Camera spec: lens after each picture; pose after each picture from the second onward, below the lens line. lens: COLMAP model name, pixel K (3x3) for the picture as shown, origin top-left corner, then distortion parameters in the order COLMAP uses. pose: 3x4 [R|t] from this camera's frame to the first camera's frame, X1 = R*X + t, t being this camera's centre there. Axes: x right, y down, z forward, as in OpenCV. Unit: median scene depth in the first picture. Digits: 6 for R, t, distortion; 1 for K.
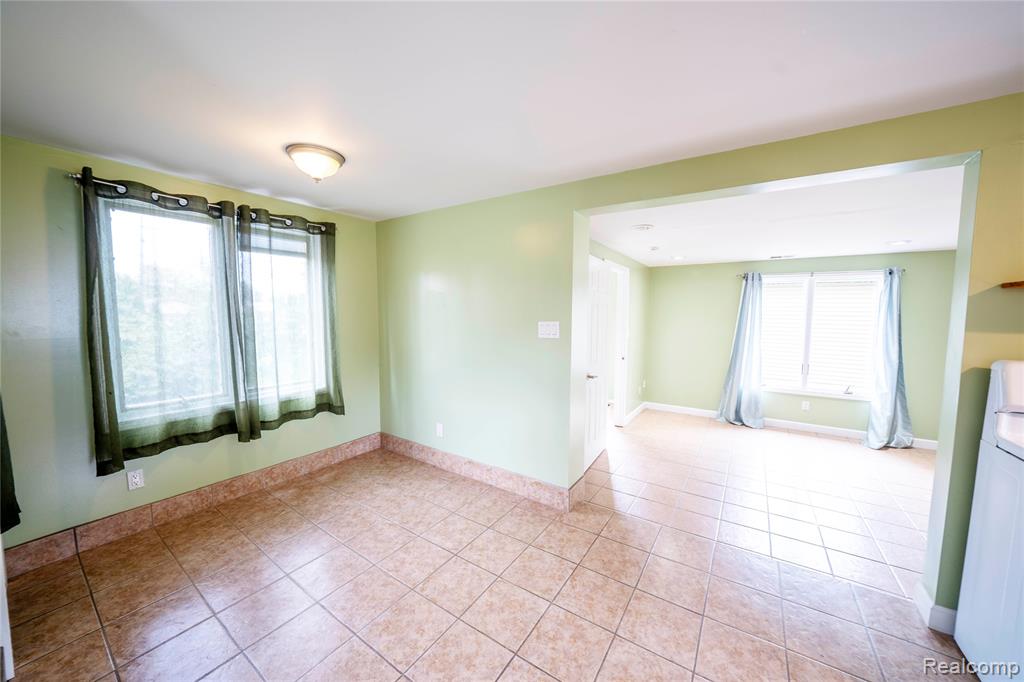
lens RADIAL K [[356.4, 0, 520.0], [0, 356.4, 341.1], [0, 0, 1]] dist [-0.021467, 0.001837]
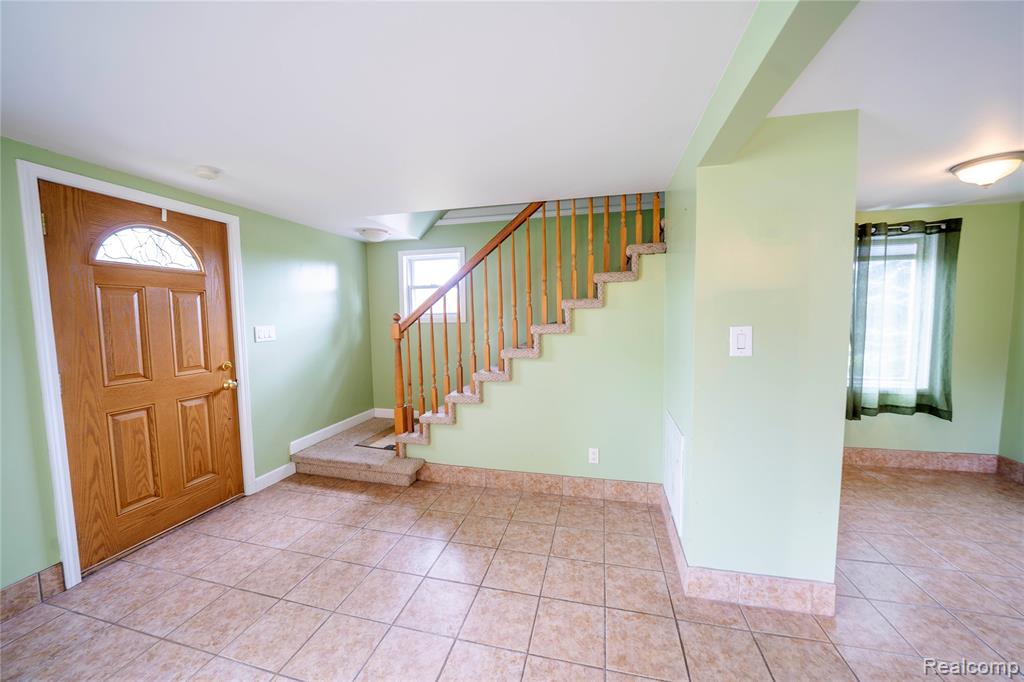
lens RADIAL K [[356.4, 0, 521.3], [0, 356.4, 339.7], [0, 0, 1]] dist [-0.021467, 0.001837]
pose [[0.345265, 0.058633, -0.936672, -0.047442], [-0.065123, 0.997138, 0.038412, 0.033252], [0.936243, 0.047737, 0.348095, -0.414905]]
